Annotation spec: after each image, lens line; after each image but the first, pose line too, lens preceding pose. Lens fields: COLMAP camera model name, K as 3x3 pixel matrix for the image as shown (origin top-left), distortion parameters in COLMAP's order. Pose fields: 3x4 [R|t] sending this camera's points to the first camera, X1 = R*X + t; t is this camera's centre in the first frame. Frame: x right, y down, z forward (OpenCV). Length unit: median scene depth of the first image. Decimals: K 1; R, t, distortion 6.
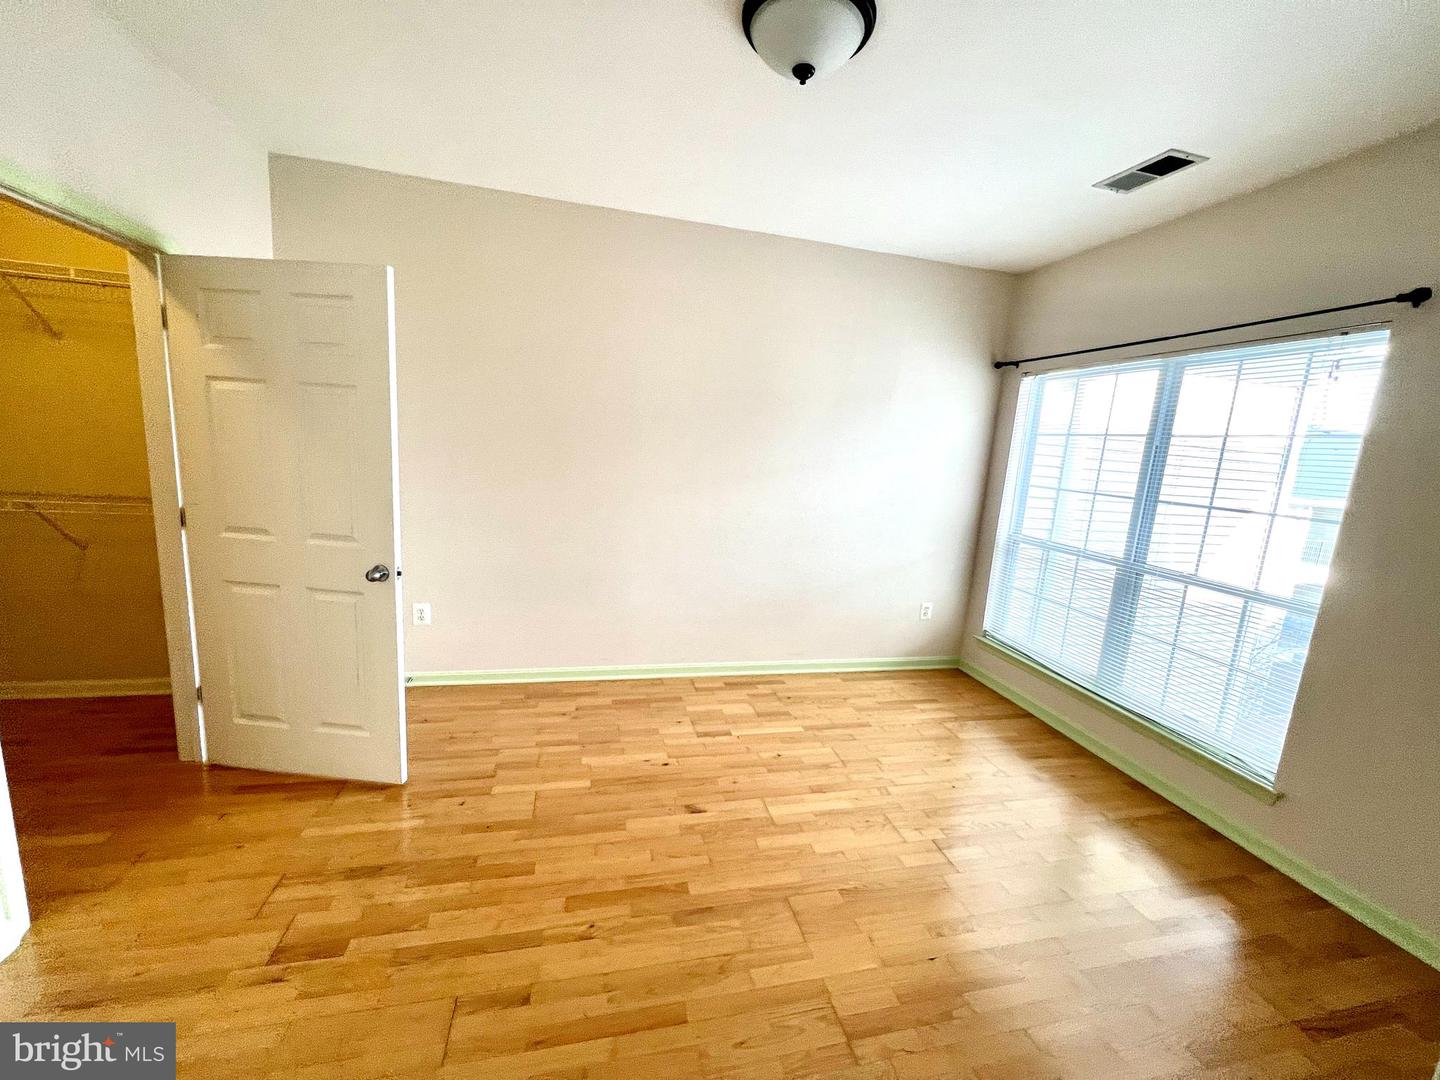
lens RADIAL K [[573.1, 0, 720.6], [0, 573.1, 542.4], [0, 0, 1]] dist [0.000149, 0.000726]
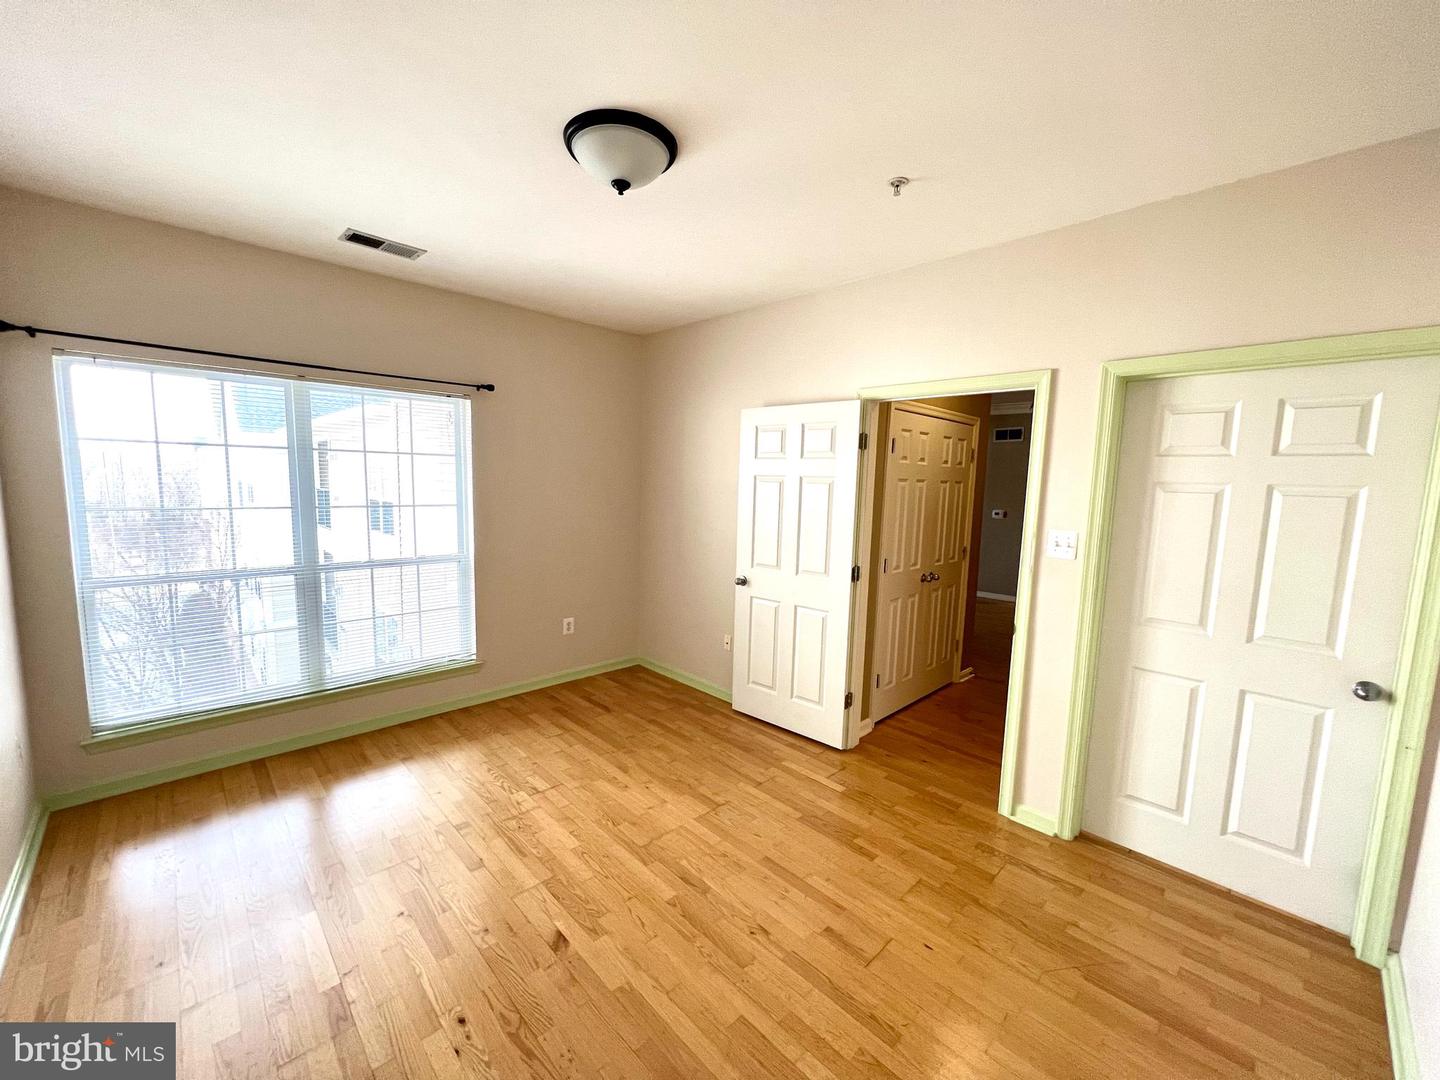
lens RADIAL K [[573.1, 0, 719.3], [0, 573.1, 543.6], [0, 0, 1]] dist [0.000149, 0.000726]
pose [[-0.506359, -0.180470, 0.843227, -0.800220], [0.083530, 0.962991, 0.256262, -0.297828], [-0.858268, 0.200195, -0.472545, 1.134576]]
